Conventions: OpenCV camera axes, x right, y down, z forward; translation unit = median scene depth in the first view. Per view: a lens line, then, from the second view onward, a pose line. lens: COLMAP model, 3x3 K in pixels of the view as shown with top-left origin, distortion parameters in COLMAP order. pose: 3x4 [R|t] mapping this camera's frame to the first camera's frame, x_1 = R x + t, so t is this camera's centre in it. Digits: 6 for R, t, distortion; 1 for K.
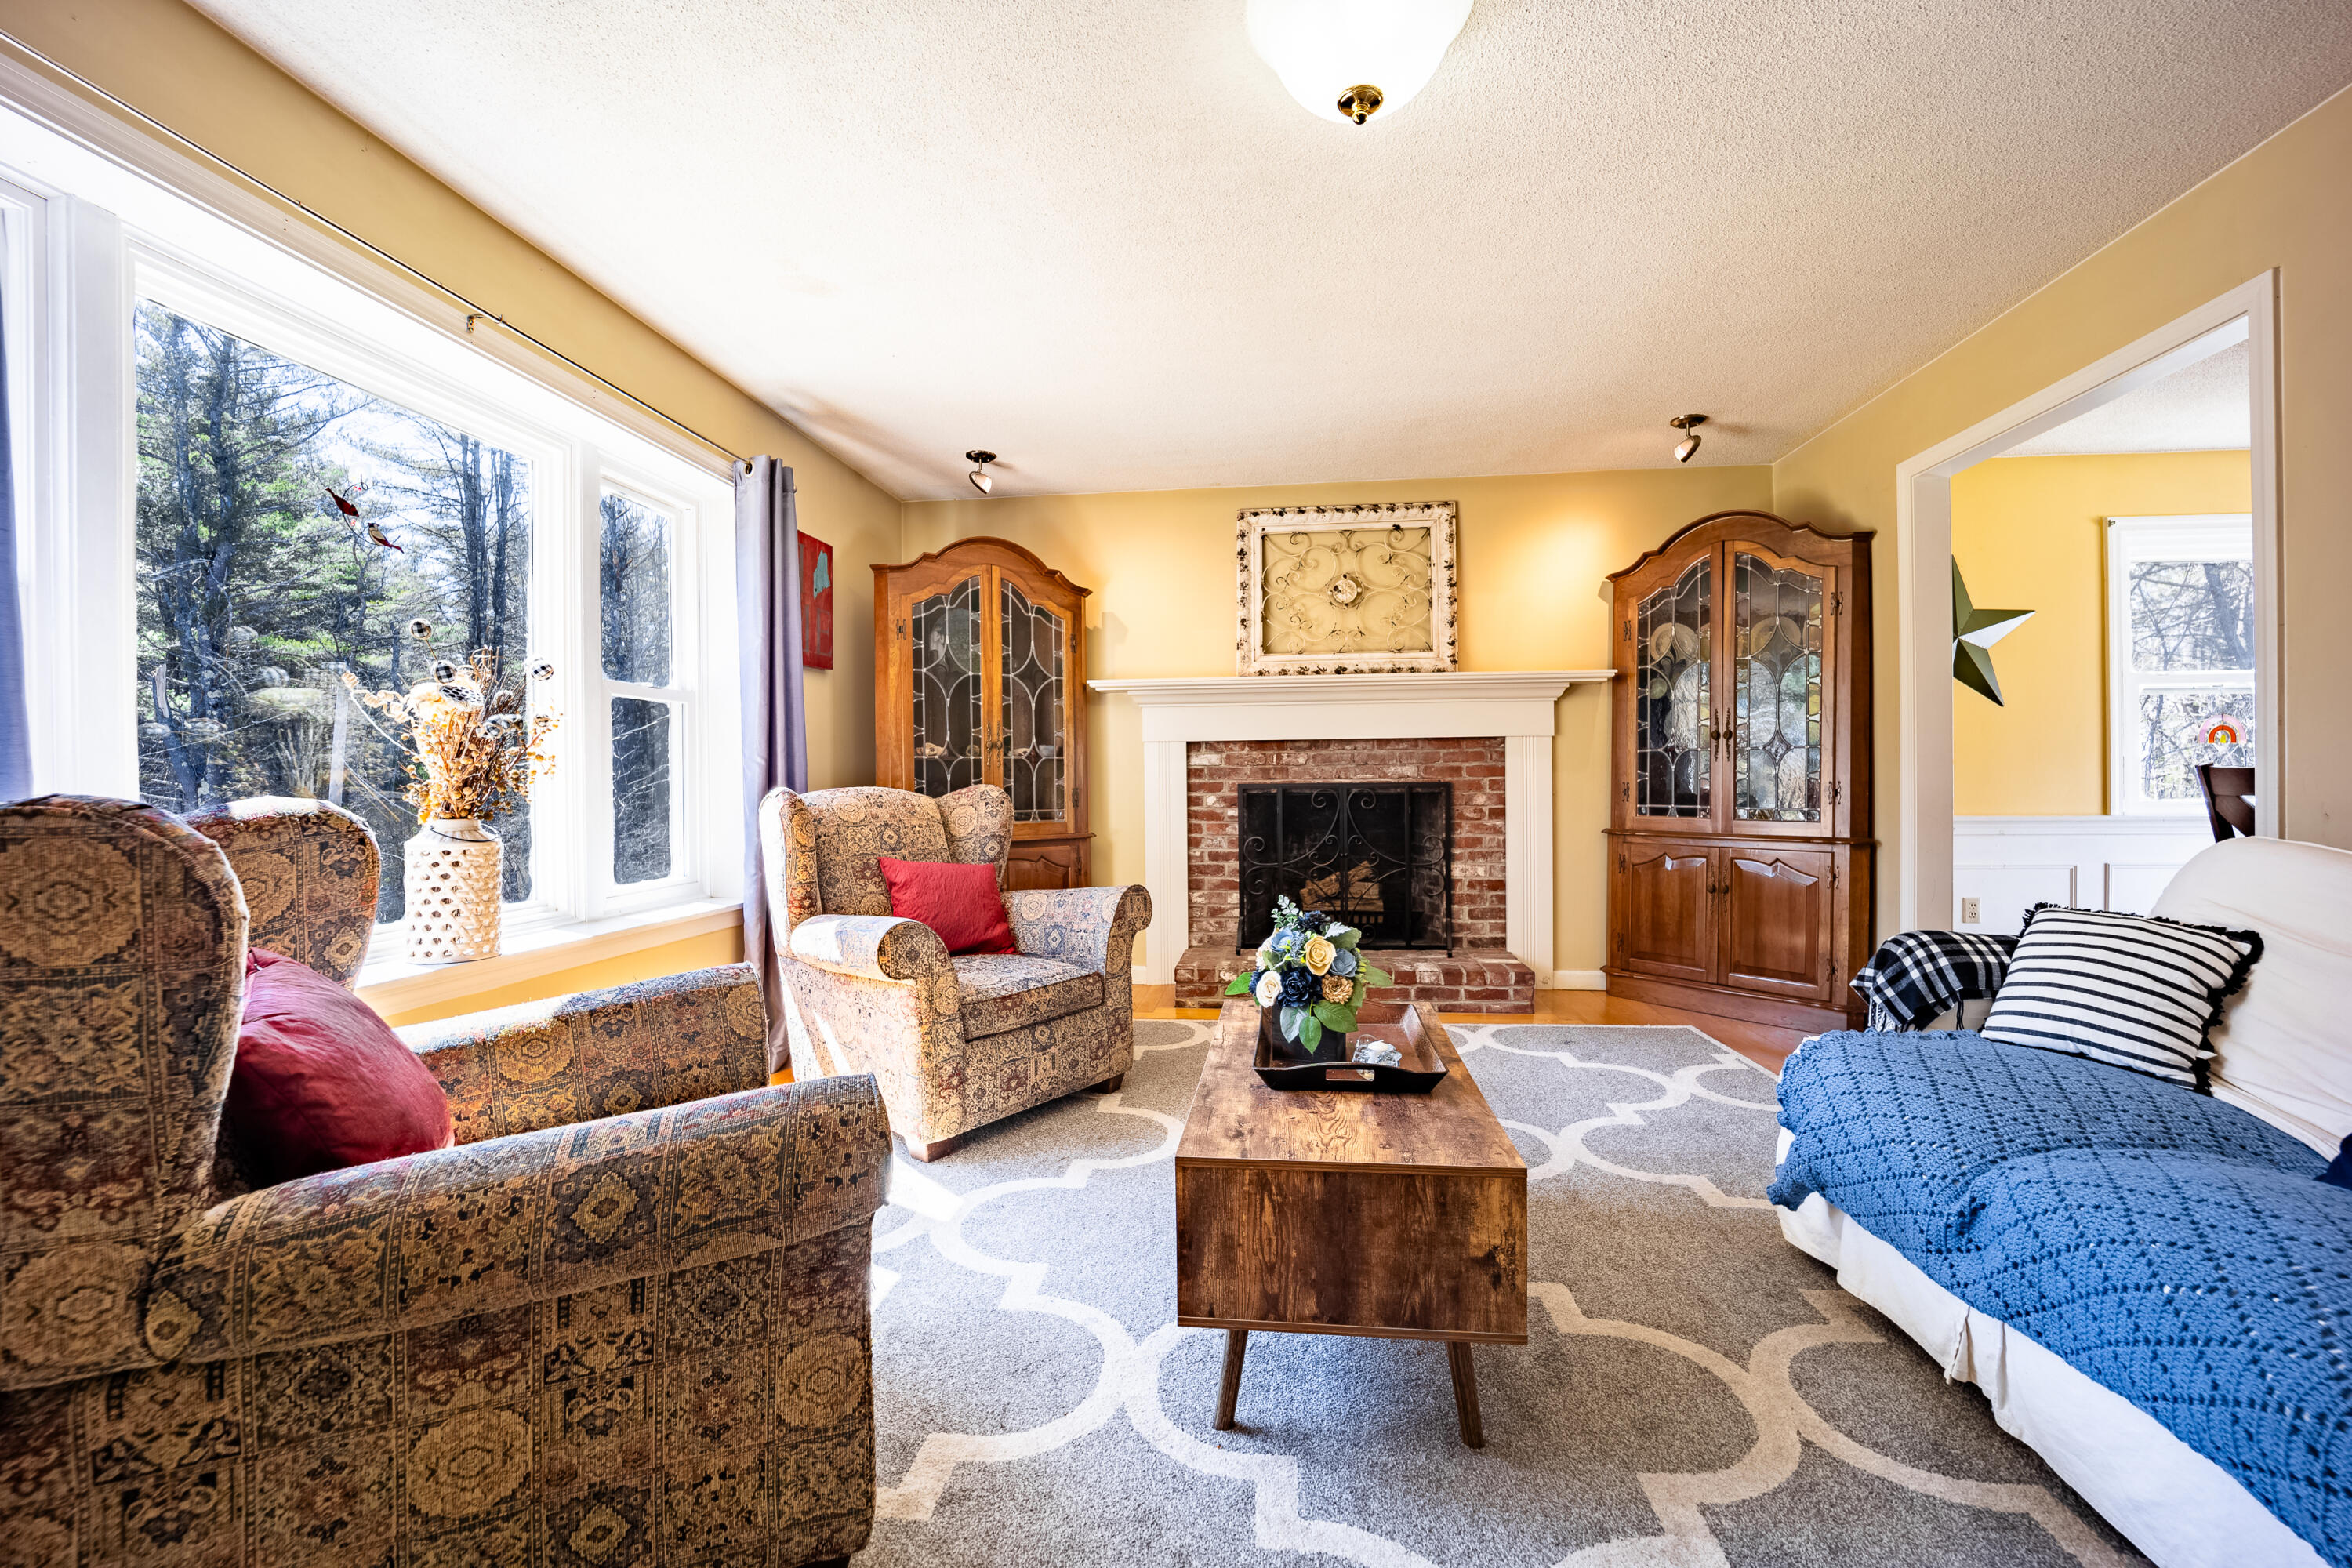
lens RADIAL K [[959.5, 0, 1176.0], [0, 959.5, 784.0], [0, 0, 1]] dist [-0.021633, -0.000337]
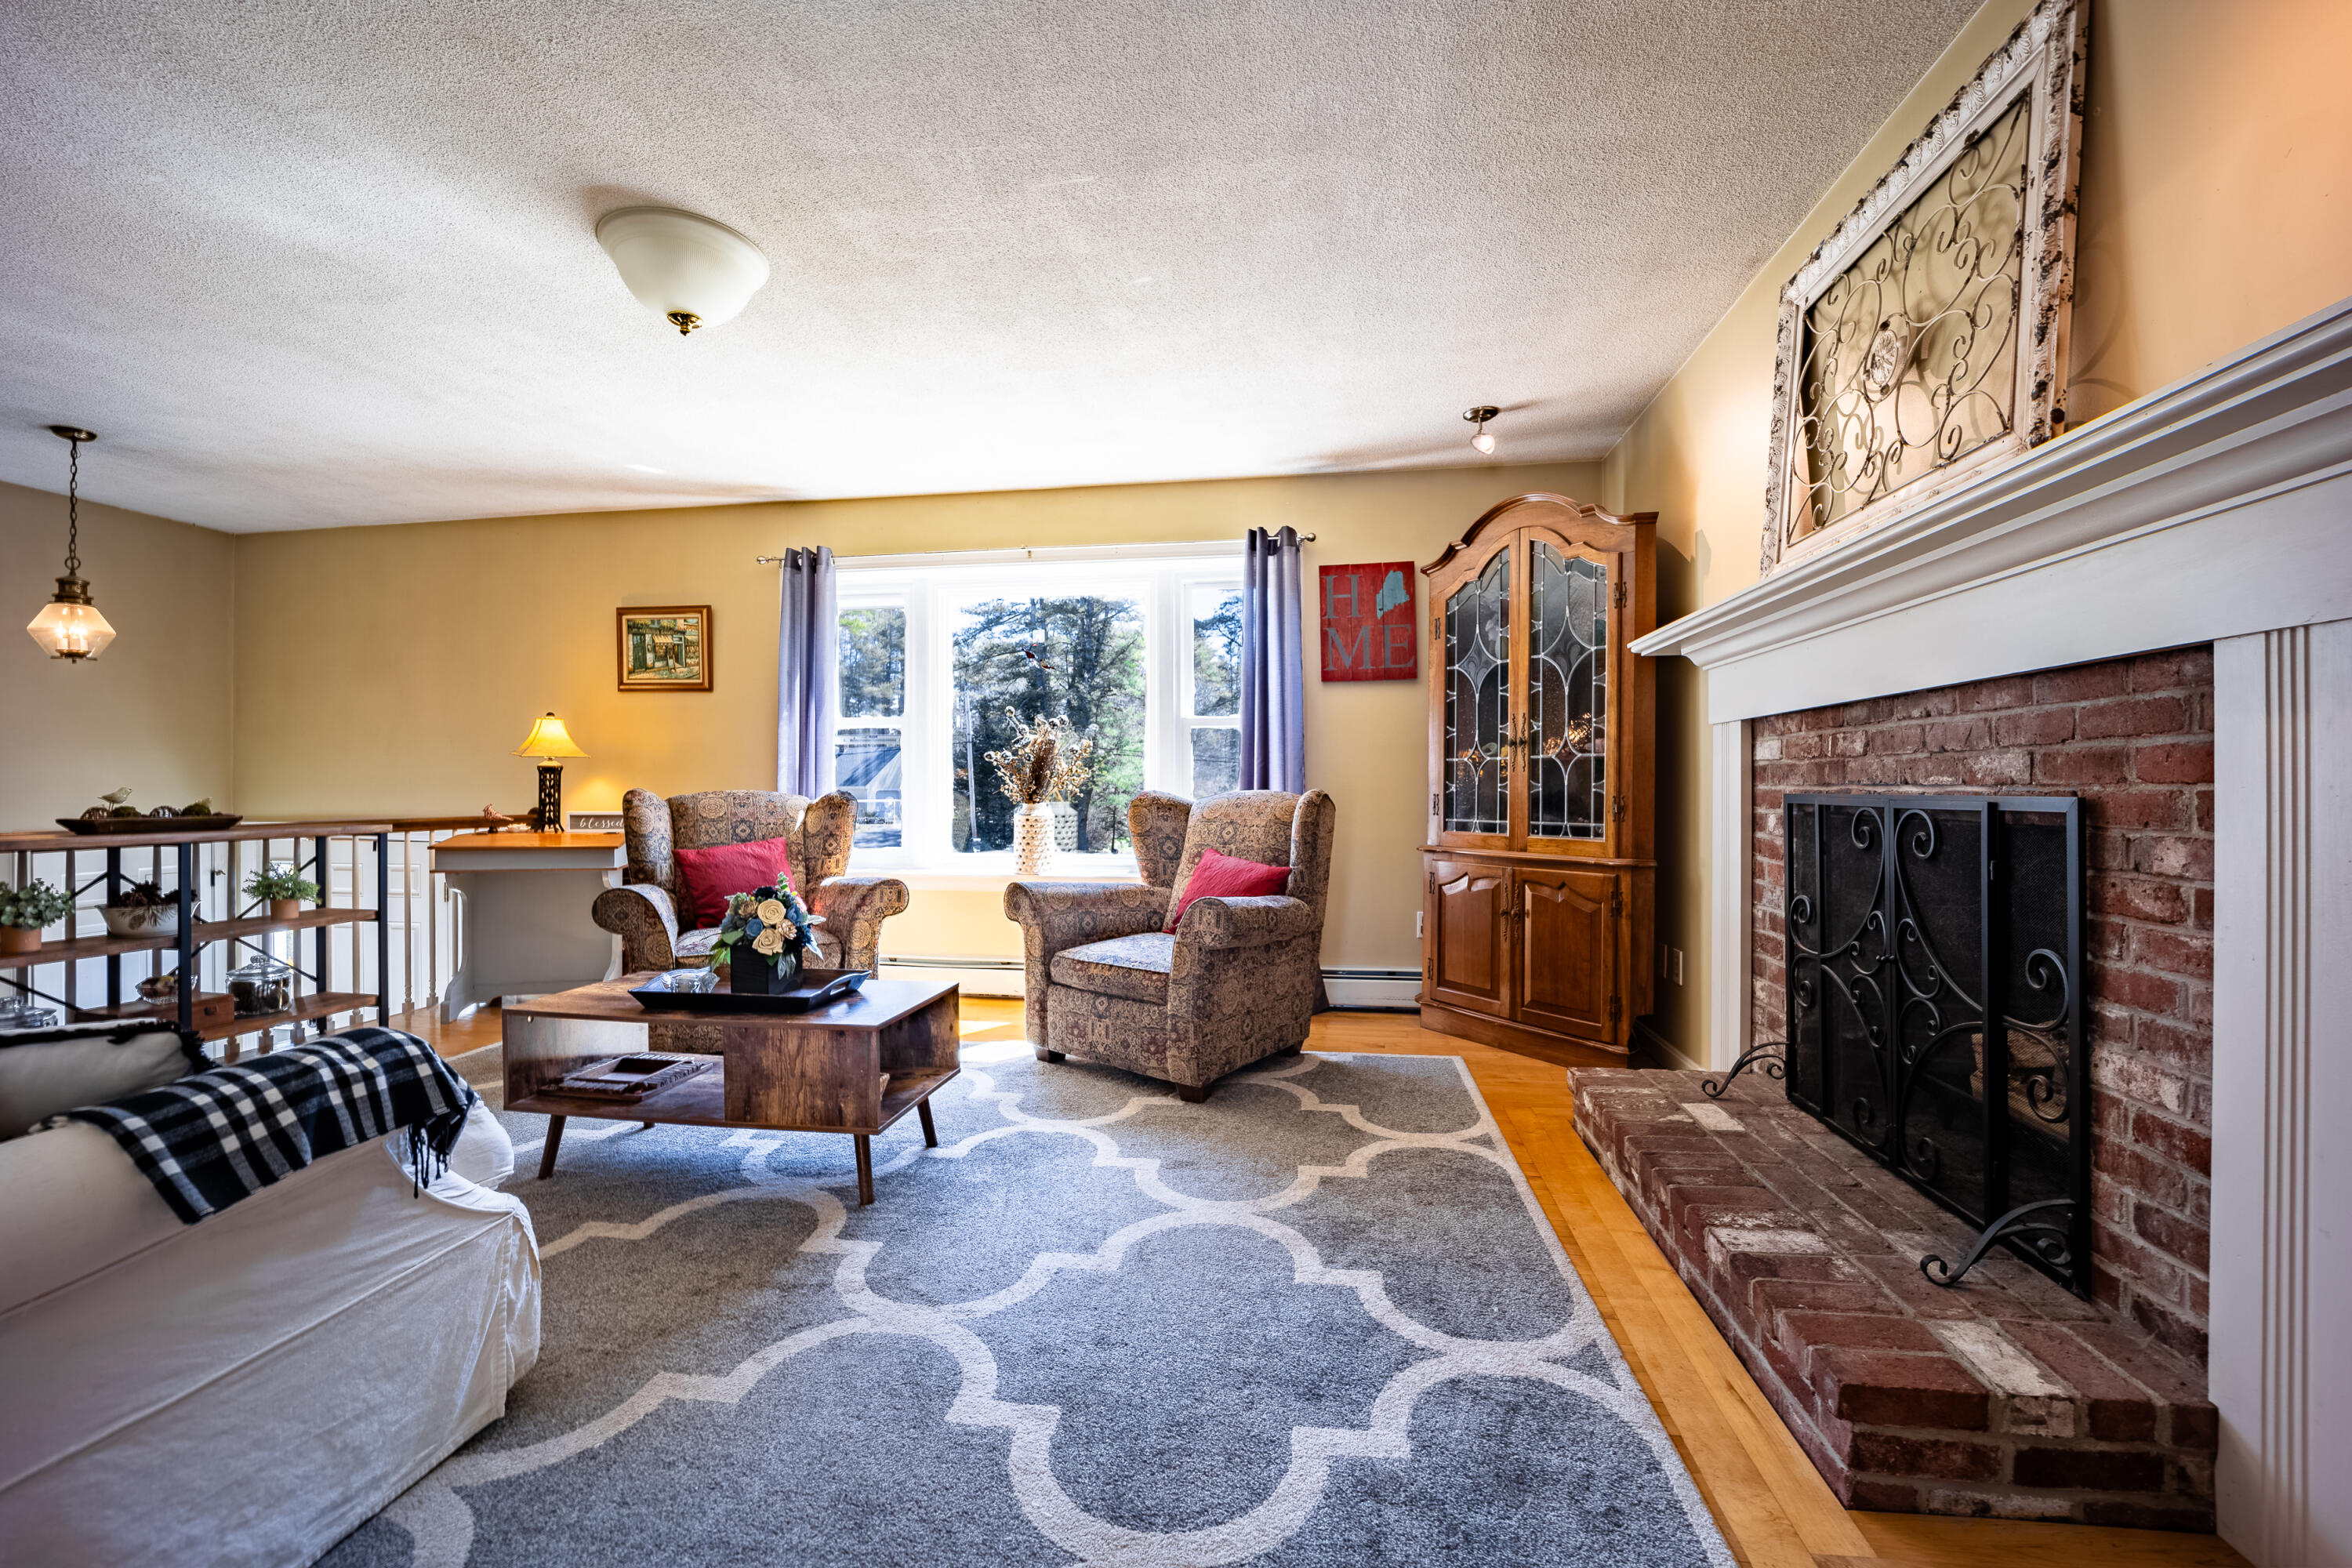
lens RADIAL K [[959.5, 0, 1176.0], [0, 959.5, 784.0], [0, 0, 1]] dist [-0.021633, -0.000337]
pose [[-0.034233, 0.006061, -0.999395, 0.625520], [-0.003166, 0.999976, 0.006173, -0.008021], [0.999409, 0.003375, -0.034213, 0.694745]]
